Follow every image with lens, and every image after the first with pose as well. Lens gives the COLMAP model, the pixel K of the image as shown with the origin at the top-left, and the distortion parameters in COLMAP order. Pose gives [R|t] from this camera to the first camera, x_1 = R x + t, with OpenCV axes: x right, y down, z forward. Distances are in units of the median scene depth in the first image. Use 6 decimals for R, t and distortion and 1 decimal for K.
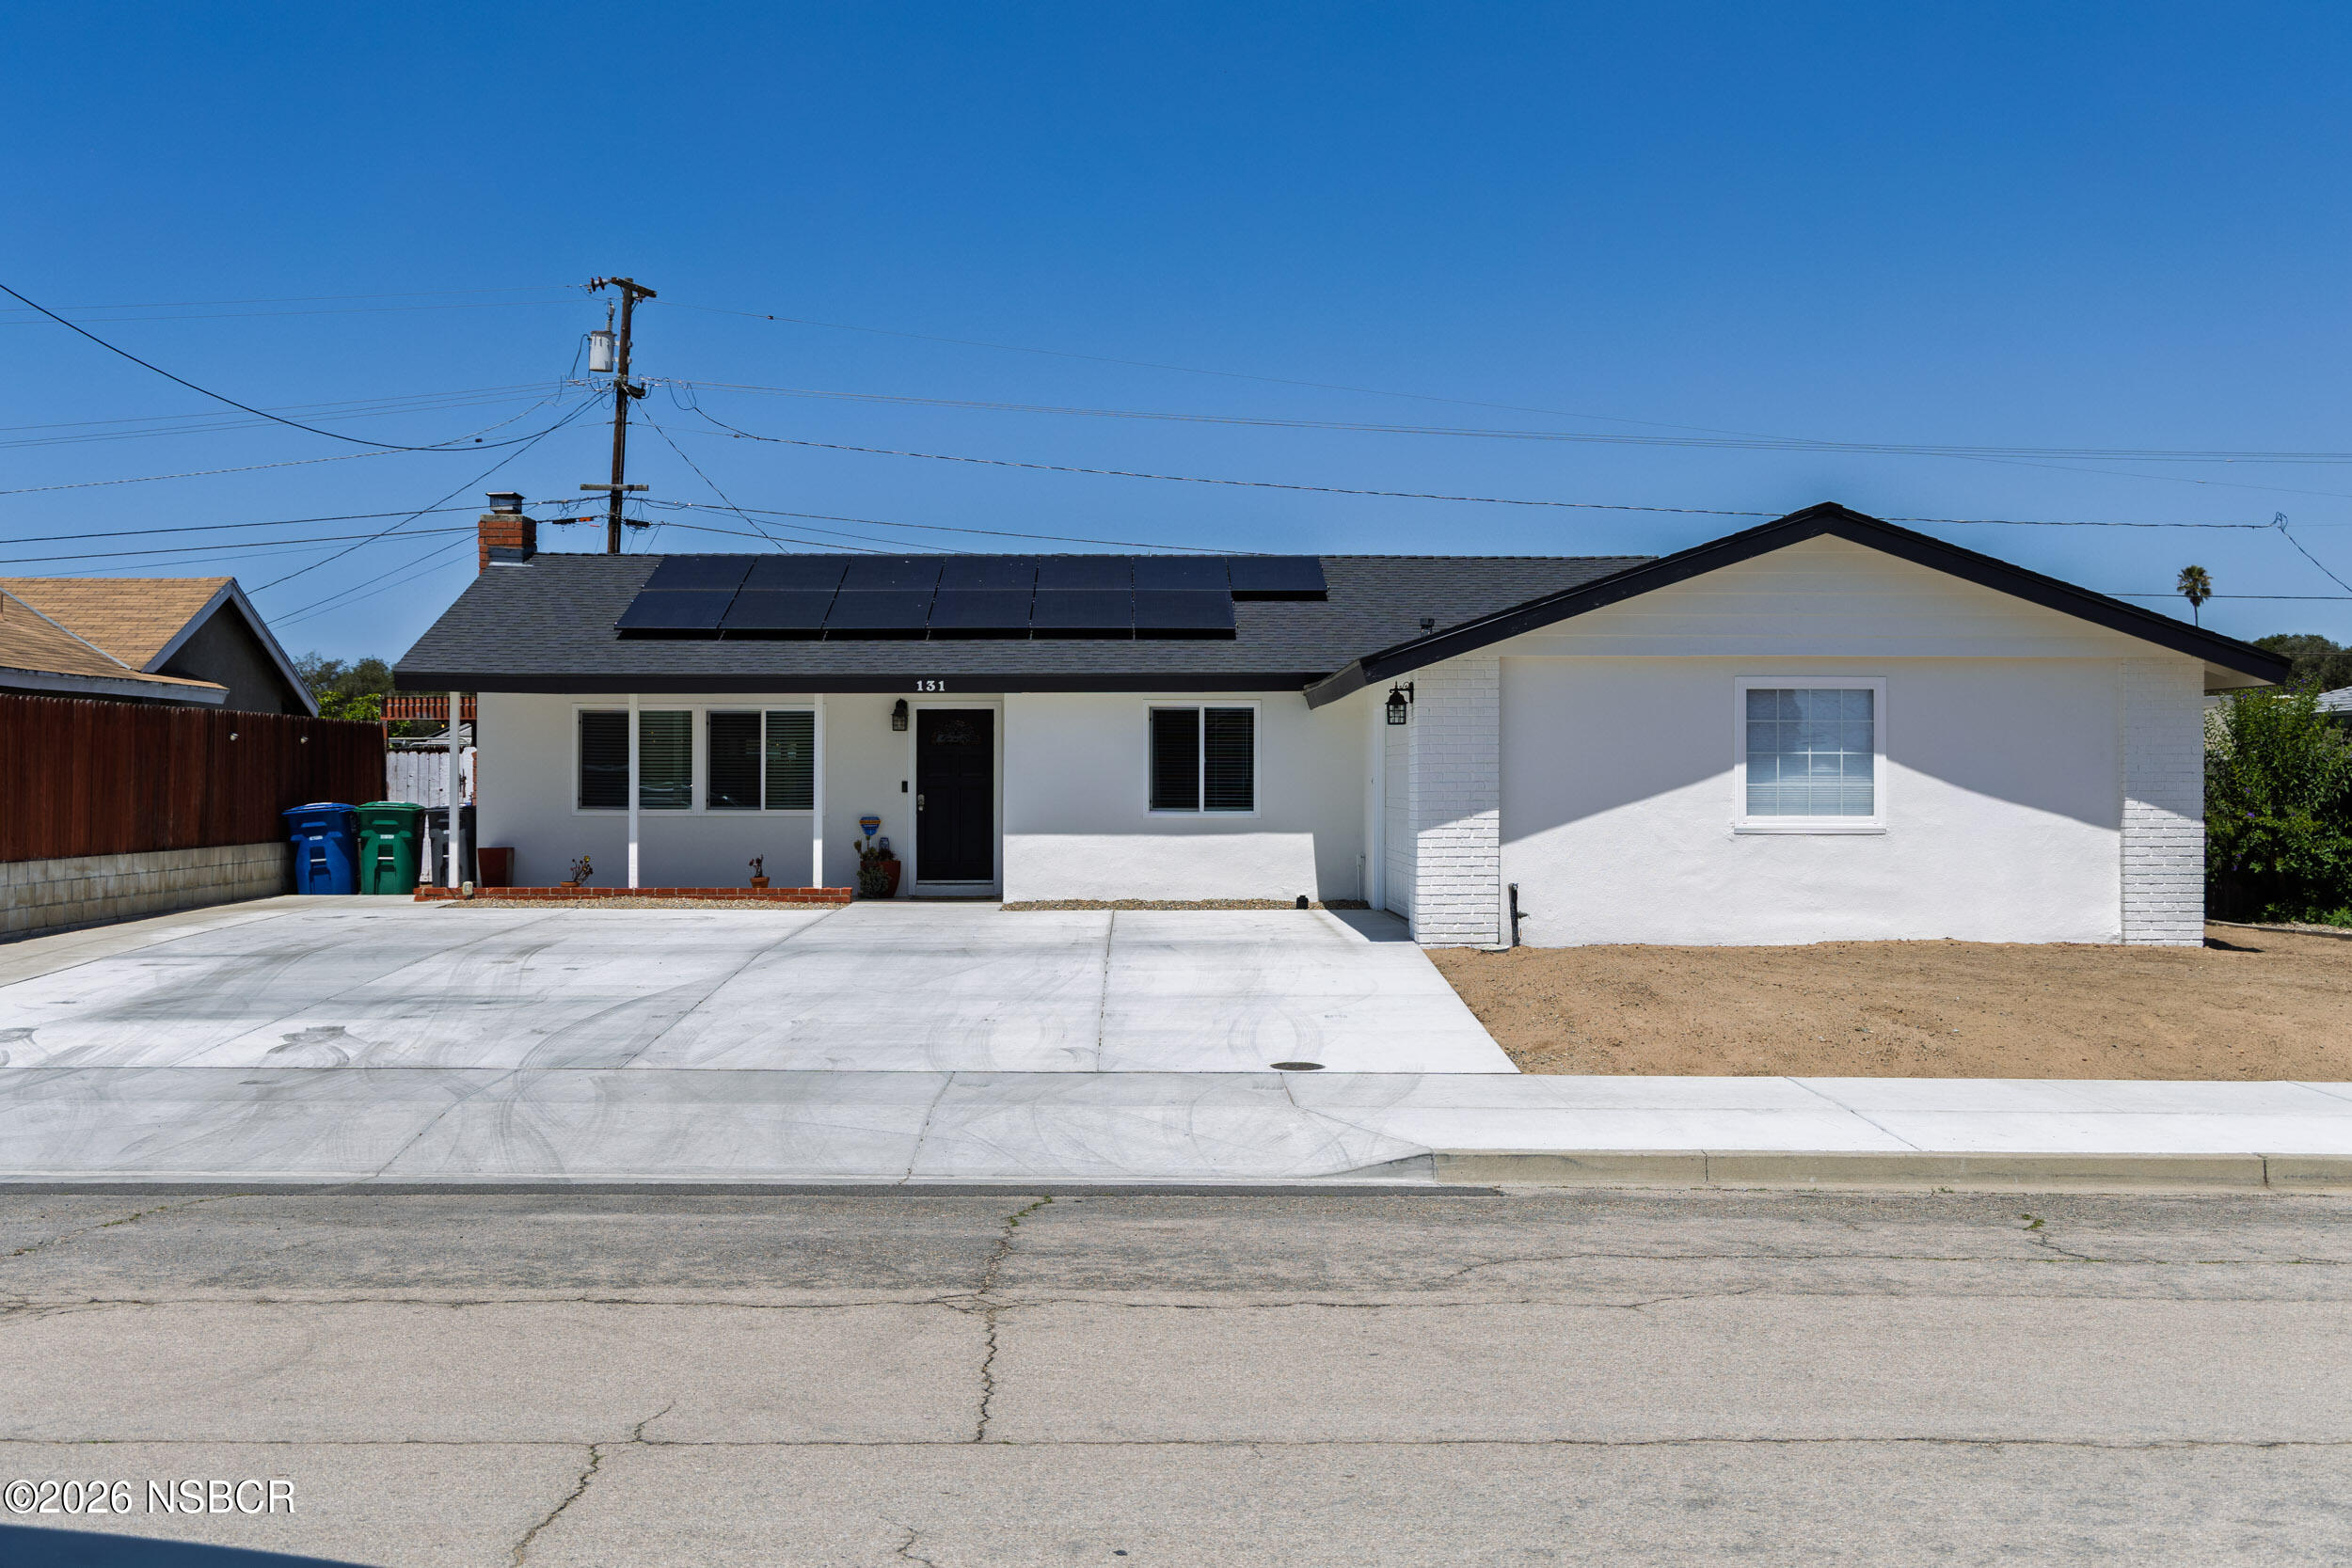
lens RADIAL K [[2657.2, 0, 1172.5], [0, 2657.2, 779.7], [0, 0, 1]] dist [-0.009708, 0.000000]
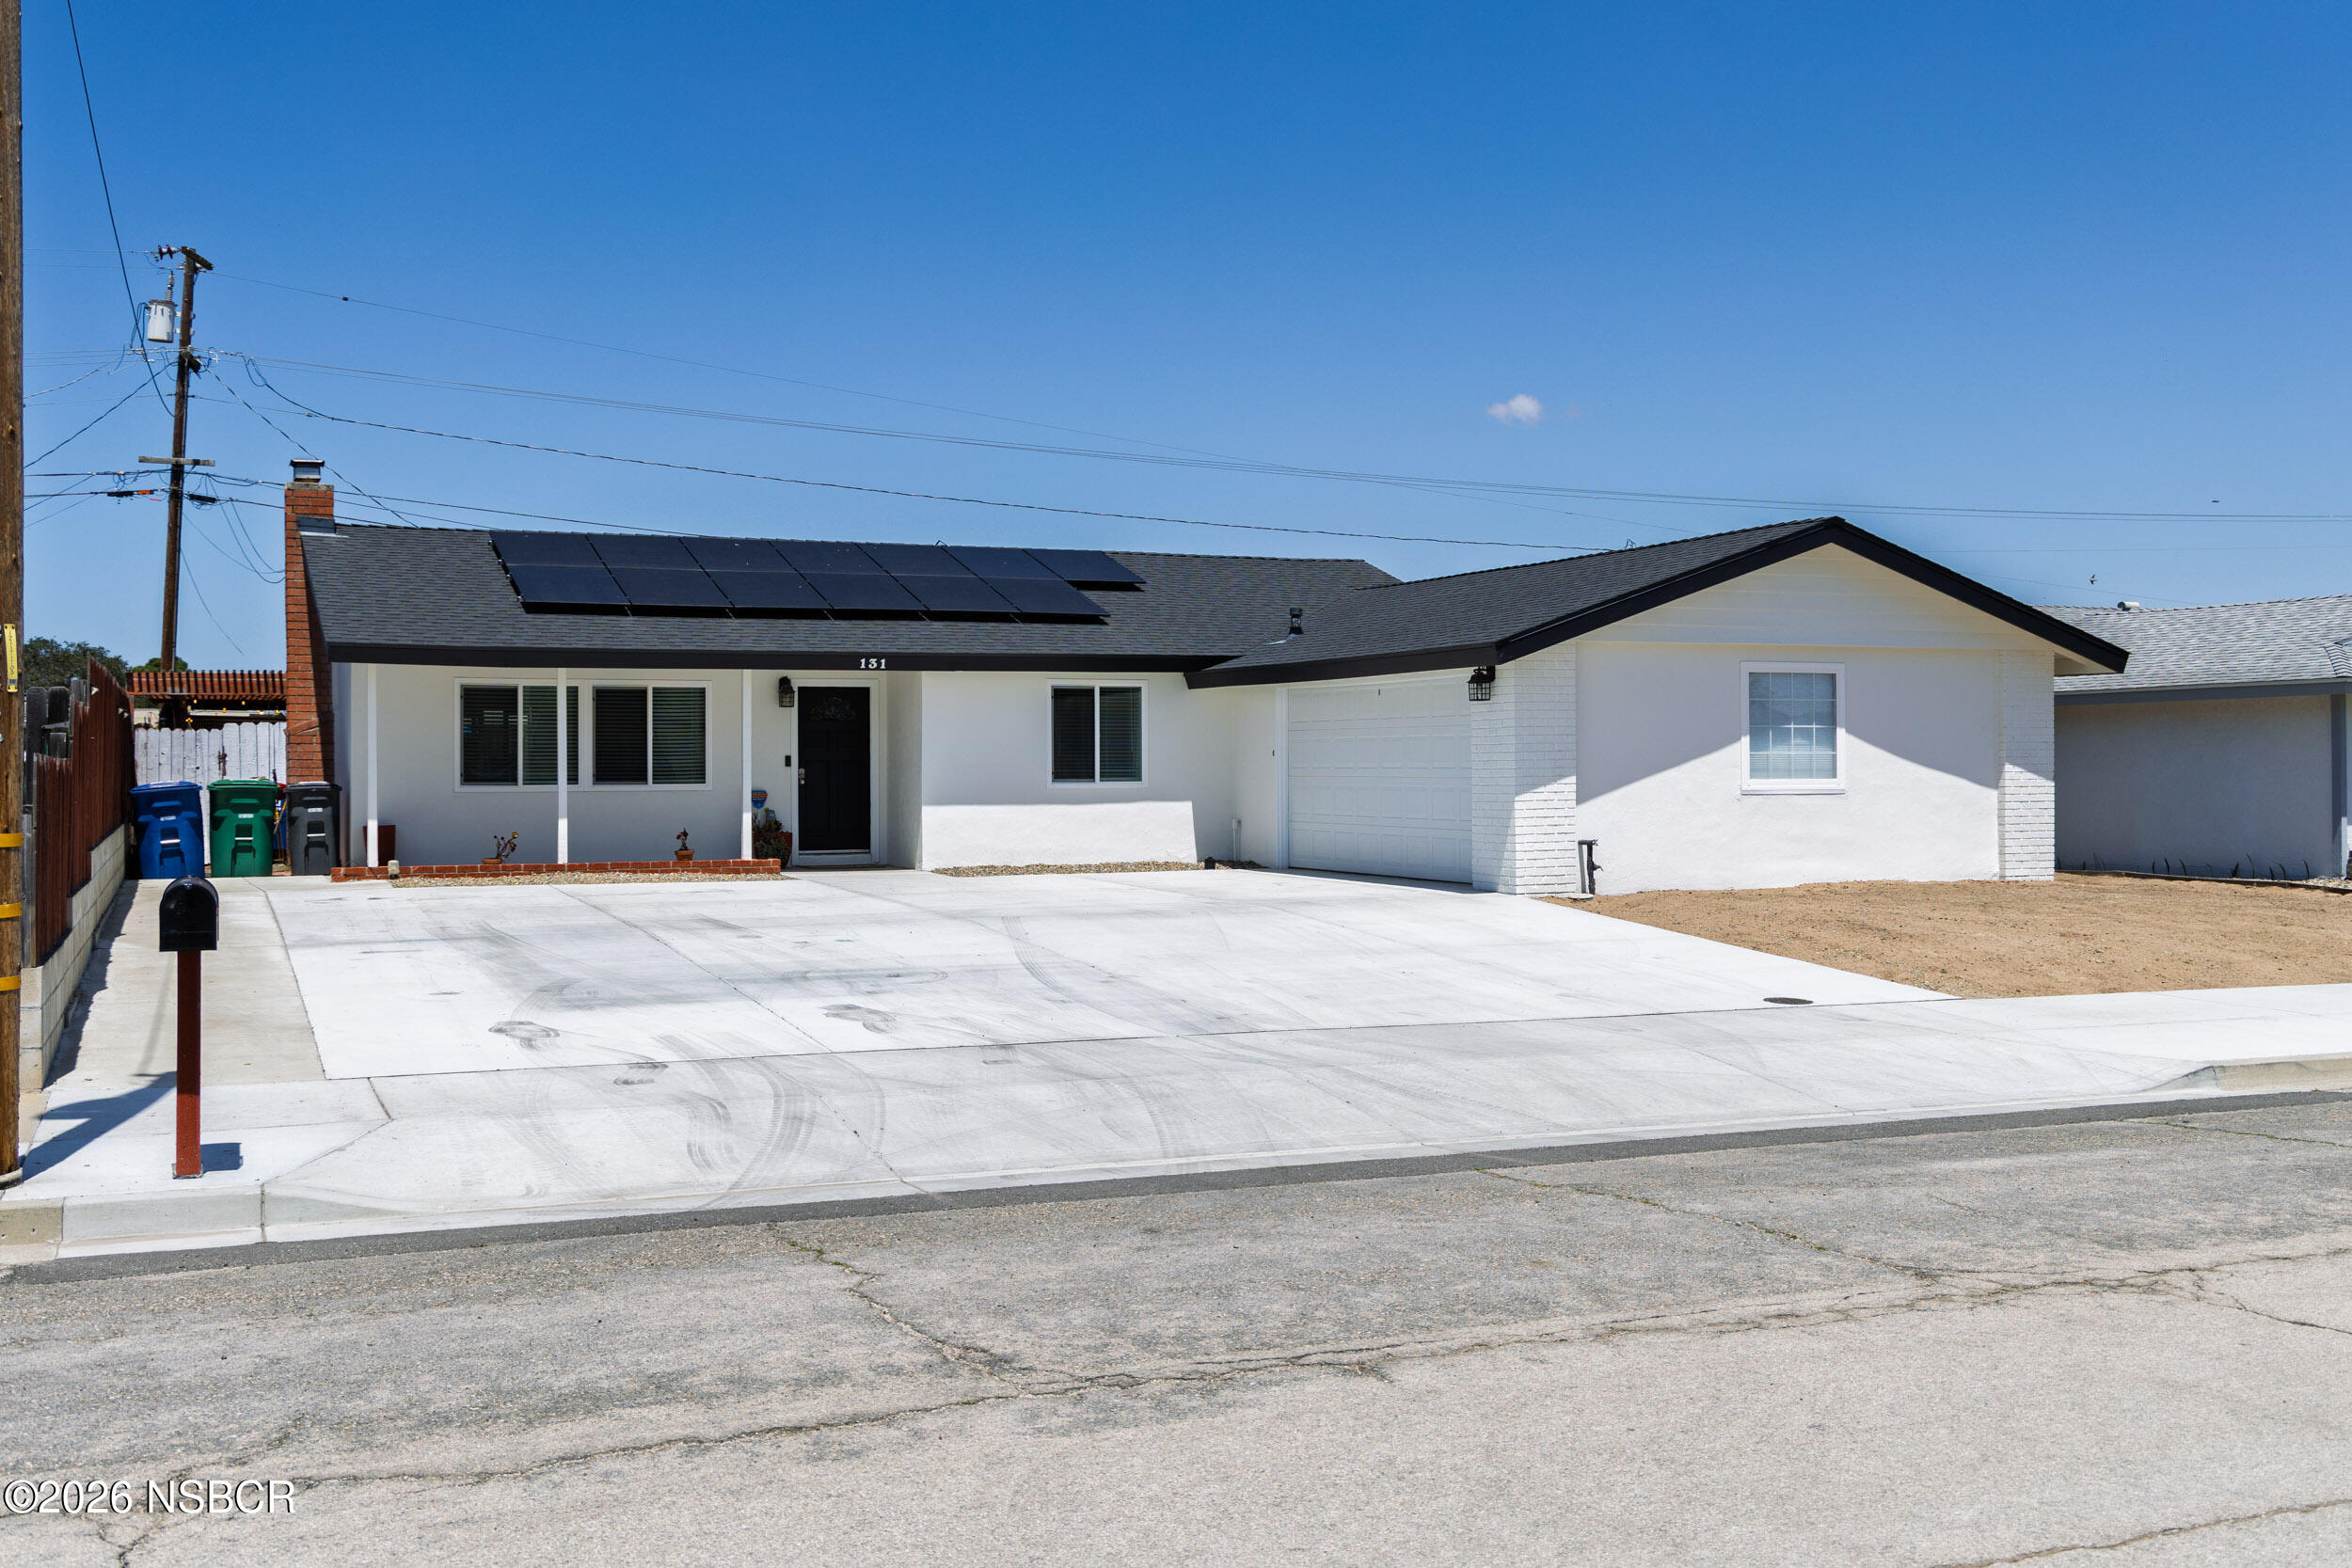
lens RADIAL K [[2305.1, 0, 1183.1], [0, 2305.1, 783.5], [0, 0, 1]] dist [-0.005089, 0.000000]
pose [[0.922278, -0.007889, 0.386447, -0.321321], [0.004138, 0.999936, 0.010538, 0.002736], [-0.386506, -0.008119, 0.922251, 0.115660]]
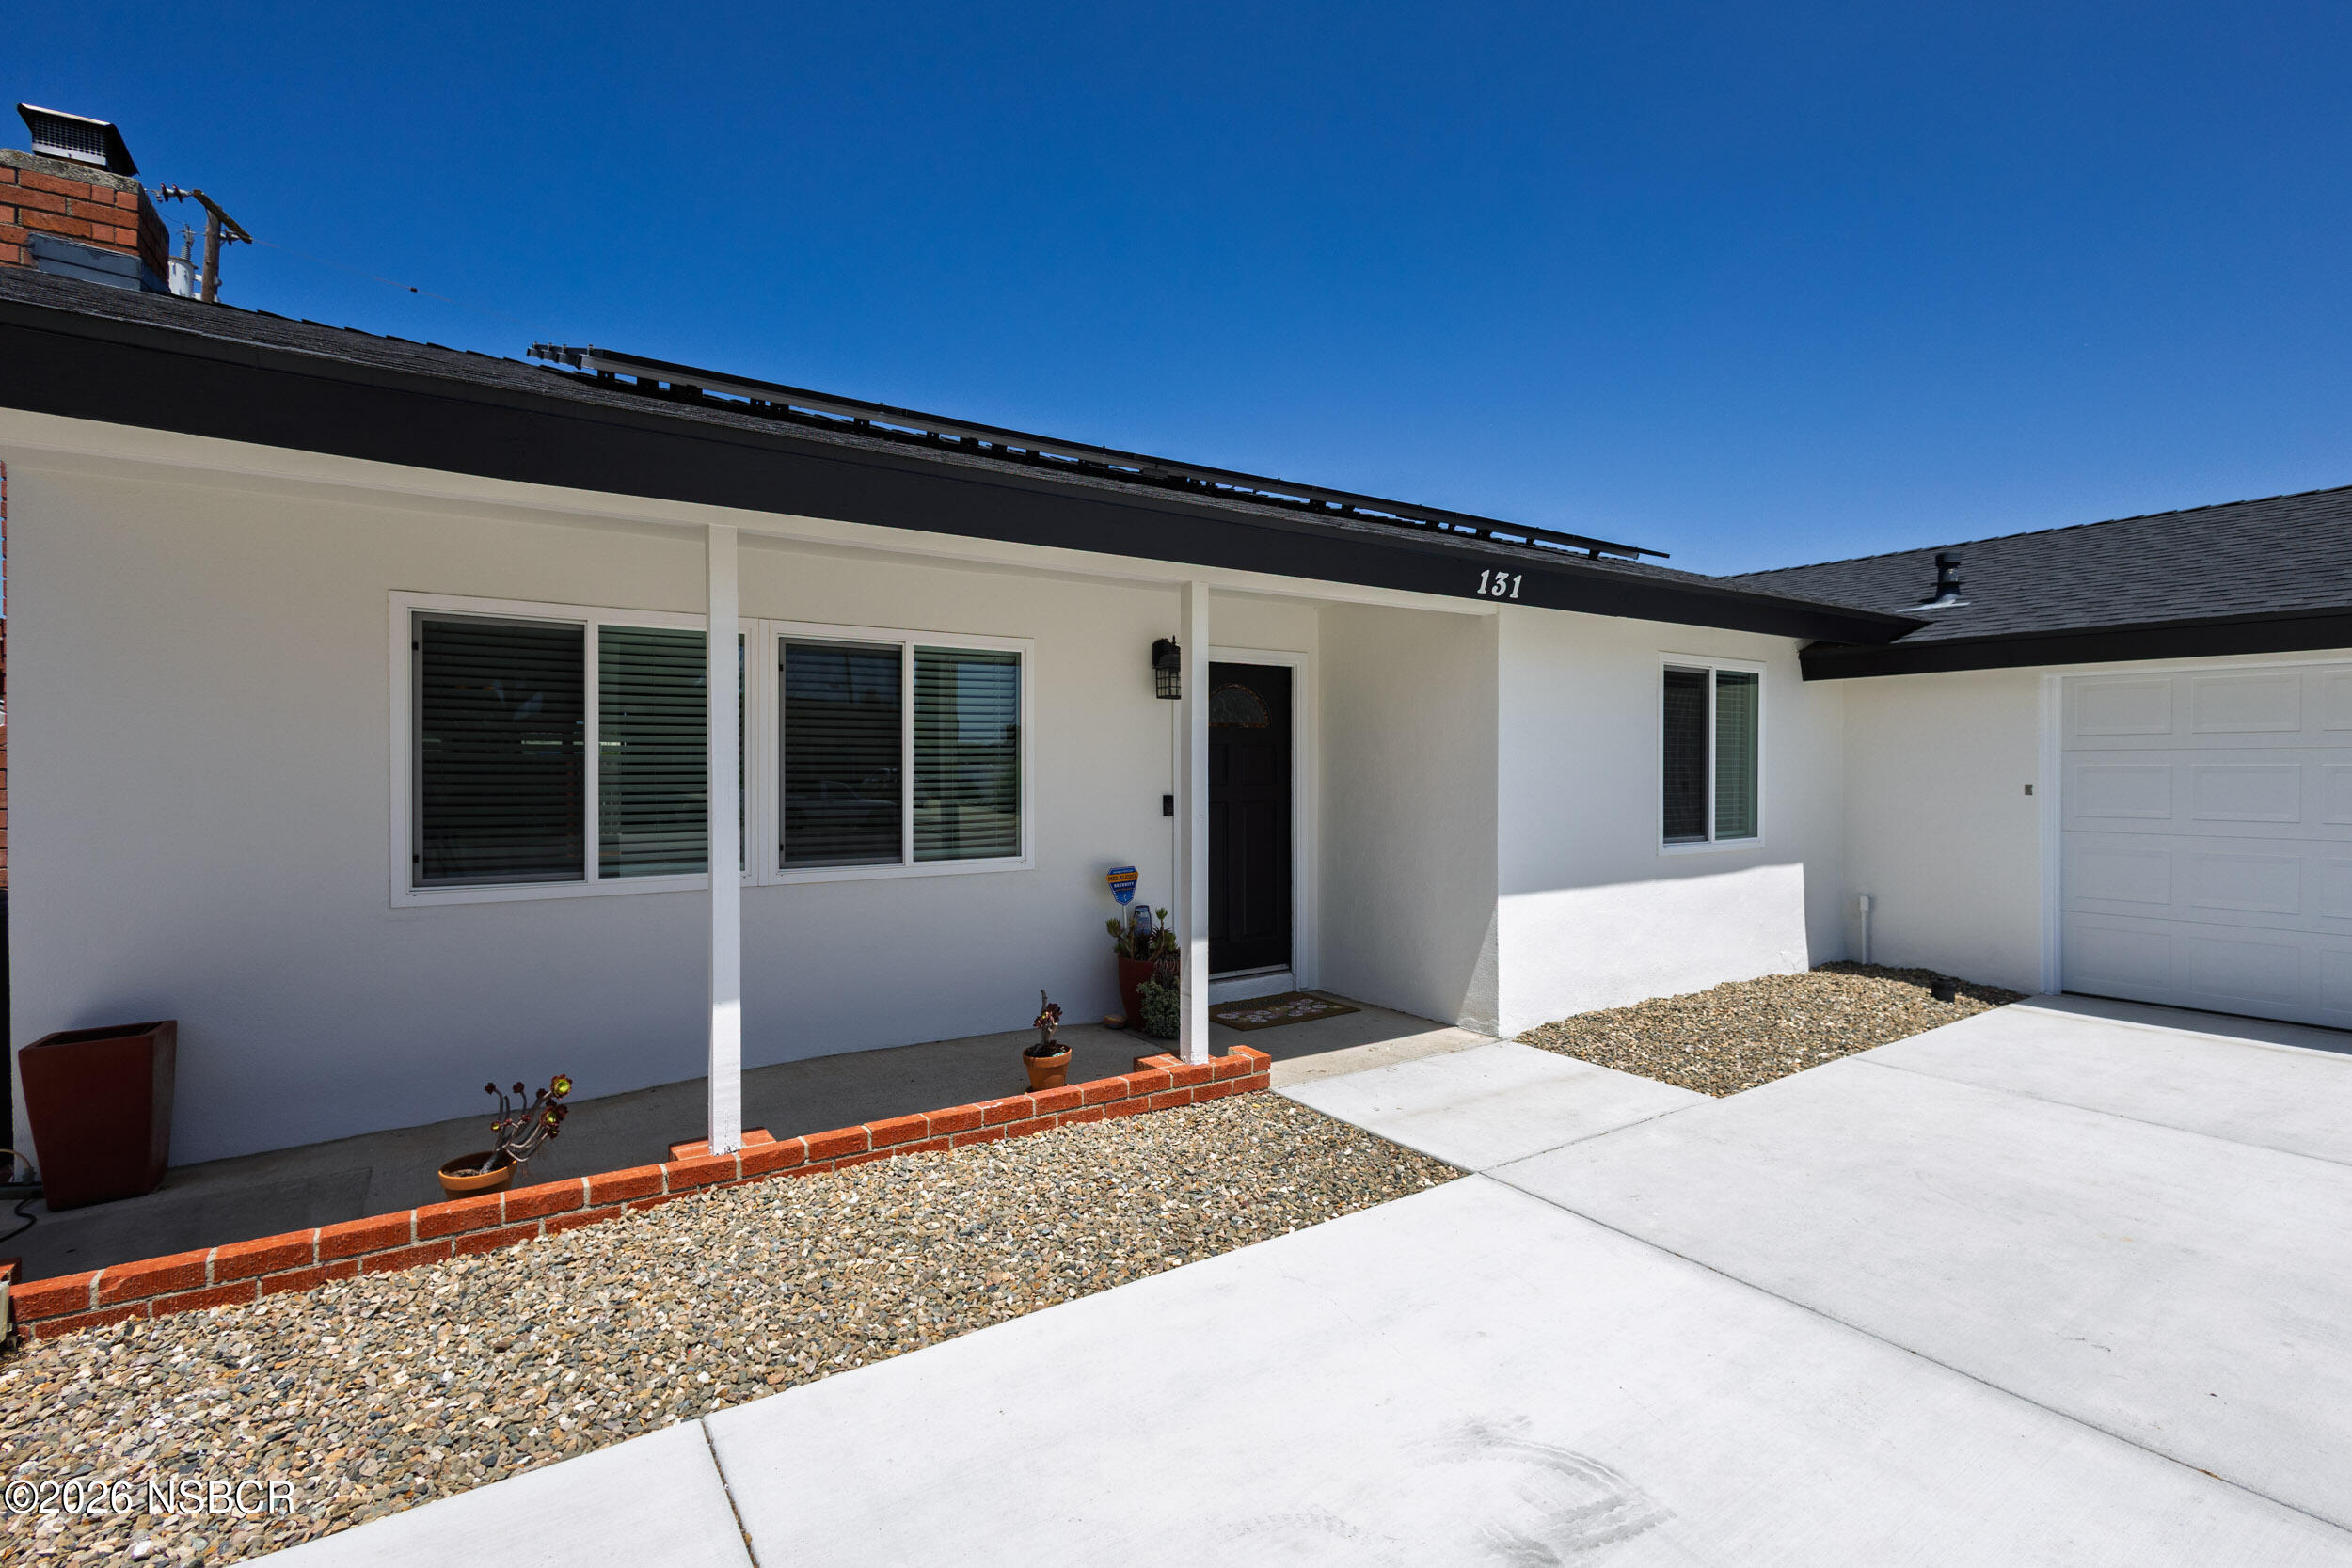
lens RADIAL K [[1080.5, 0, 1164.7], [0, 1080.5, 777.3], [0, 0, 1]] dist [0.003026, -0.000329]
pose [[0.835435, -0.005555, 0.549561, -0.229819], [0.001377, 0.999967, 0.008013, -0.004891], [-0.549587, -0.005937, 0.835415, 0.861767]]
